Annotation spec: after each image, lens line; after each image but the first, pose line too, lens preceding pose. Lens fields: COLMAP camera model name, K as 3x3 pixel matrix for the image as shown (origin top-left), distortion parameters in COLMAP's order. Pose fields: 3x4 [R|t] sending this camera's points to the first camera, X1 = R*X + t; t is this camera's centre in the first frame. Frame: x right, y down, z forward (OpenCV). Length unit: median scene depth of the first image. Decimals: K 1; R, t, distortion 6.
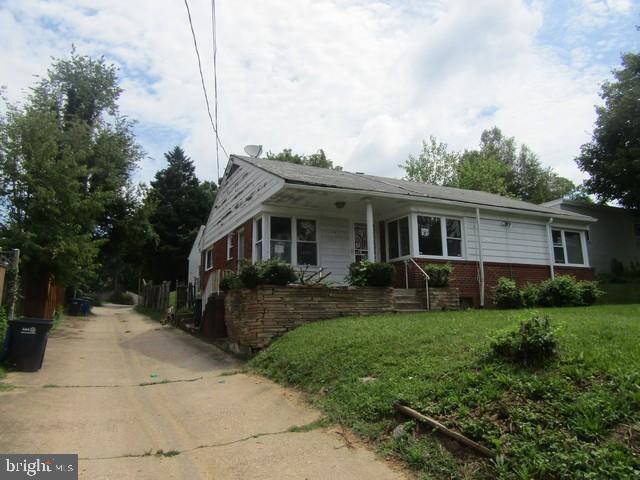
lens RADIAL K [[453.1, 0, 320.0], [0, 453.1, 240.0], [0, 0, 1]] dist [-0.002979, -0.000647]
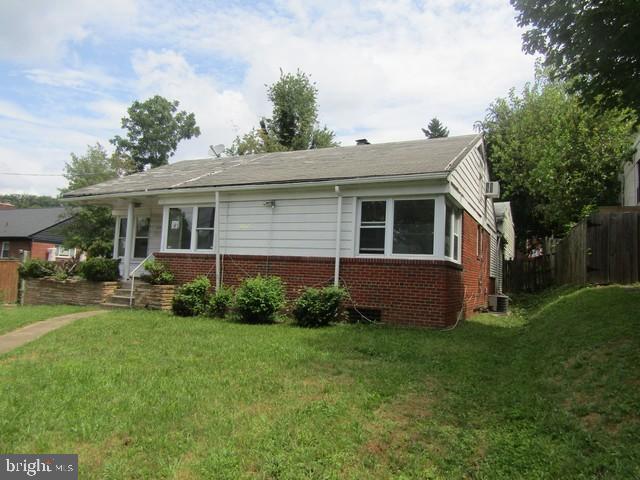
lens RADIAL K [[453.1, 0, 320.0], [0, 453.1, 240.0], [0, 0, 1]] dist [-0.002979, -0.000647]
pose [[0.601225, -0.018347, -0.798869, 1.129423], [0.080097, 0.996085, 0.037404, 0.003108], [0.795055, -0.086476, 0.600341, 0.643960]]
